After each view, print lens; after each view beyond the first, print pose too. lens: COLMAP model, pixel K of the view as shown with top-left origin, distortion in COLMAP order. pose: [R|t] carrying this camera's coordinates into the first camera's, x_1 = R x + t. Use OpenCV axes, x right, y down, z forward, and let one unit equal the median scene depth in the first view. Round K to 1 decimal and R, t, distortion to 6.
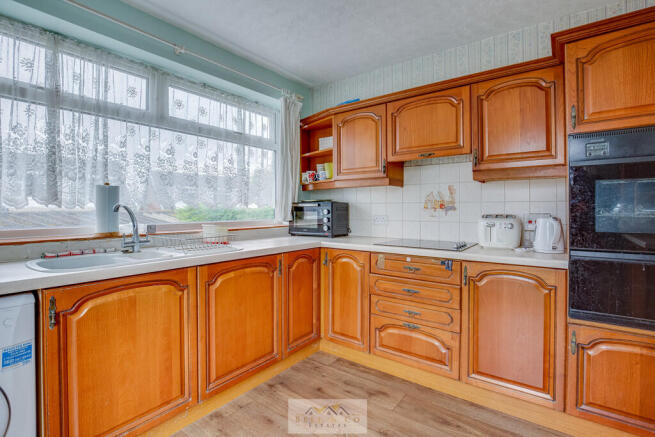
lens RADIAL K [[311.8, 0, 326.6], [0, 311.8, 206.3], [0, 0, 1]] dist [0.000096, 0.000044]
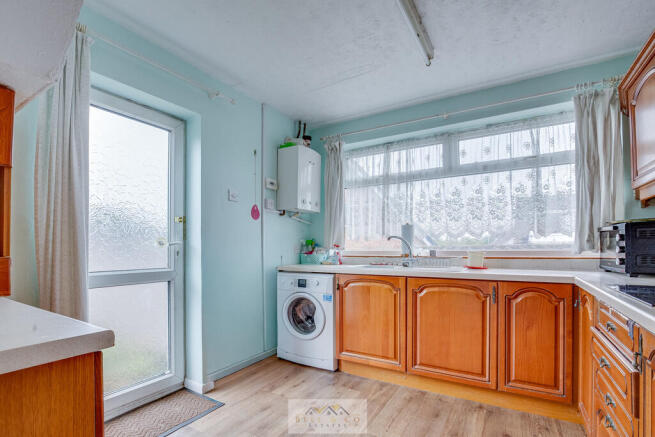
lens RADIAL K [[312.6, 0, 336.3], [0, 312.6, 244.4], [0, 0, 1]] dist [-0.024852, 0.000573]
pose [[0.126800, -0.013937, -0.991830, 0.742850], [0.010122, 0.999867, -0.012756, 0.046384], [0.991877, -0.008422, 0.126924, 0.387843]]
